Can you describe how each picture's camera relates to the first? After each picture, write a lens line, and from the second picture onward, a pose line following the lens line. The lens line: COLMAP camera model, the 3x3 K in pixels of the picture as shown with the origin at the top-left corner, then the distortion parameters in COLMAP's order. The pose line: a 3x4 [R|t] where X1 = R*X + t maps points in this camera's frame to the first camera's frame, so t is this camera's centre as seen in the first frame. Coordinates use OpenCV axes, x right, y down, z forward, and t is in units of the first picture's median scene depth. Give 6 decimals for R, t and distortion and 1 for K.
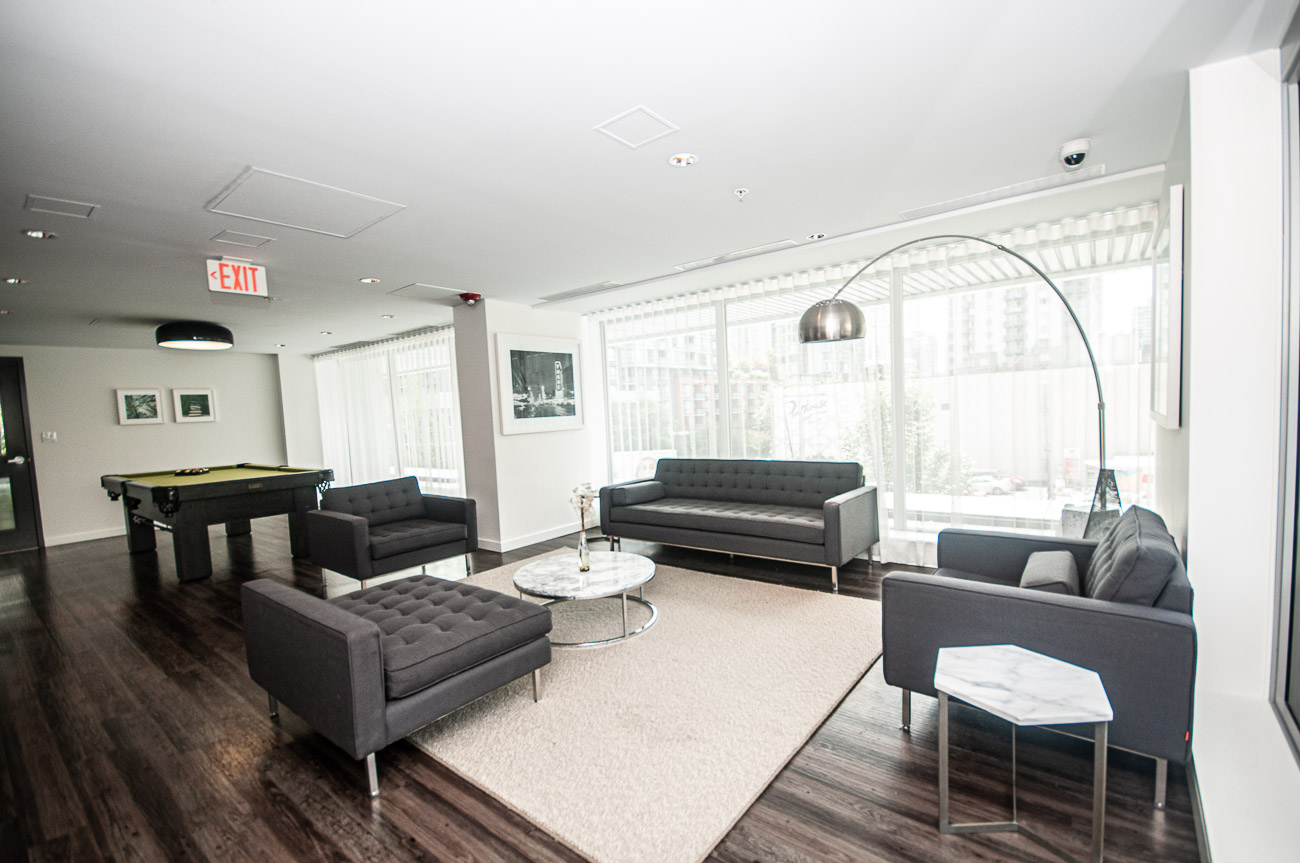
lens RADIAL K [[571.1, 0, 650.4], [0, 571.1, 456.2], [0, 0, 1]] dist [-0.001305, -0.000102]
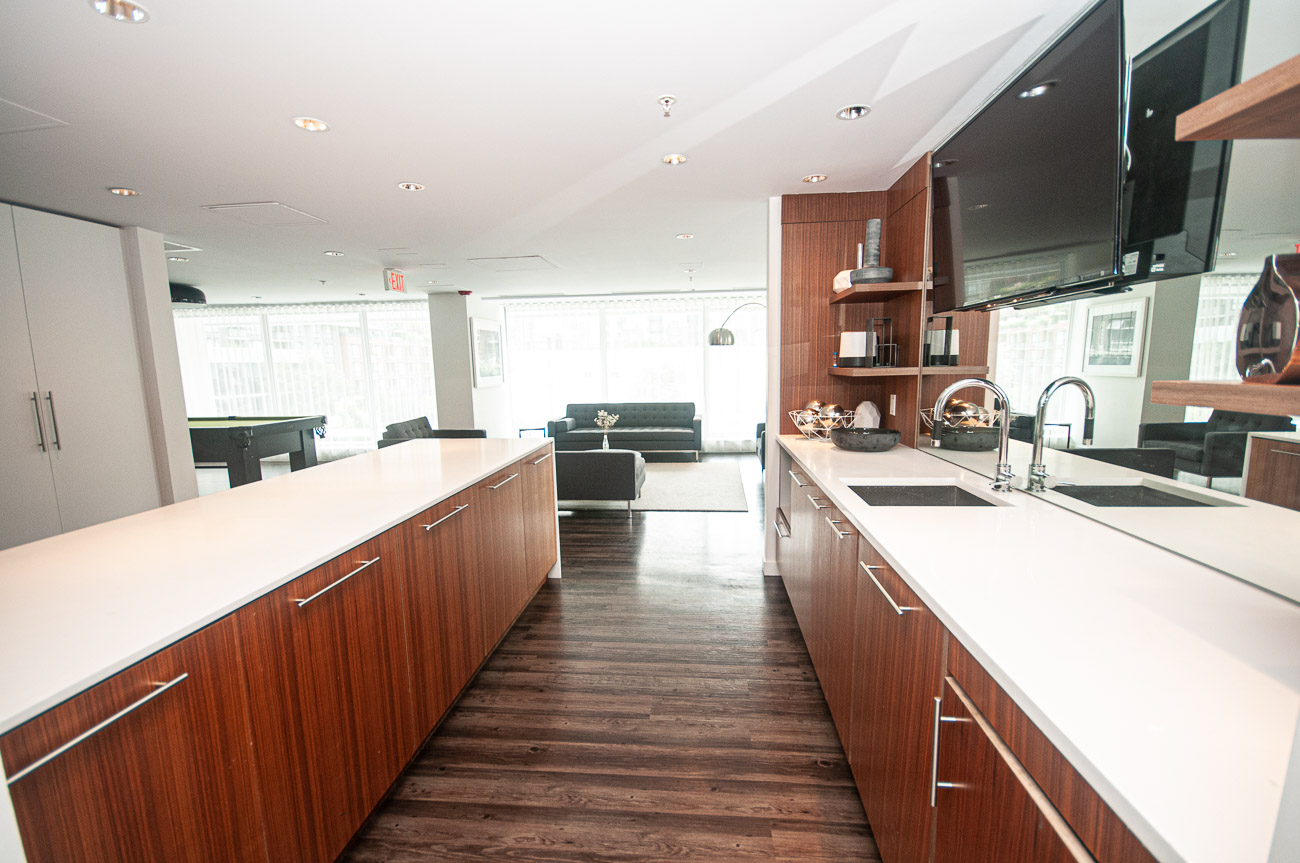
lens RADIAL K [[571.1, 0, 650.4], [0, 571.1, 456.2], [0, 0, 1]] dist [-0.001305, -0.000102]
pose [[0.831517, -0.063581, 0.551849, -0.854018], [0.029231, 0.997060, 0.070830, 0.052185], [-0.554730, -0.042766, 0.830931, -0.549037]]
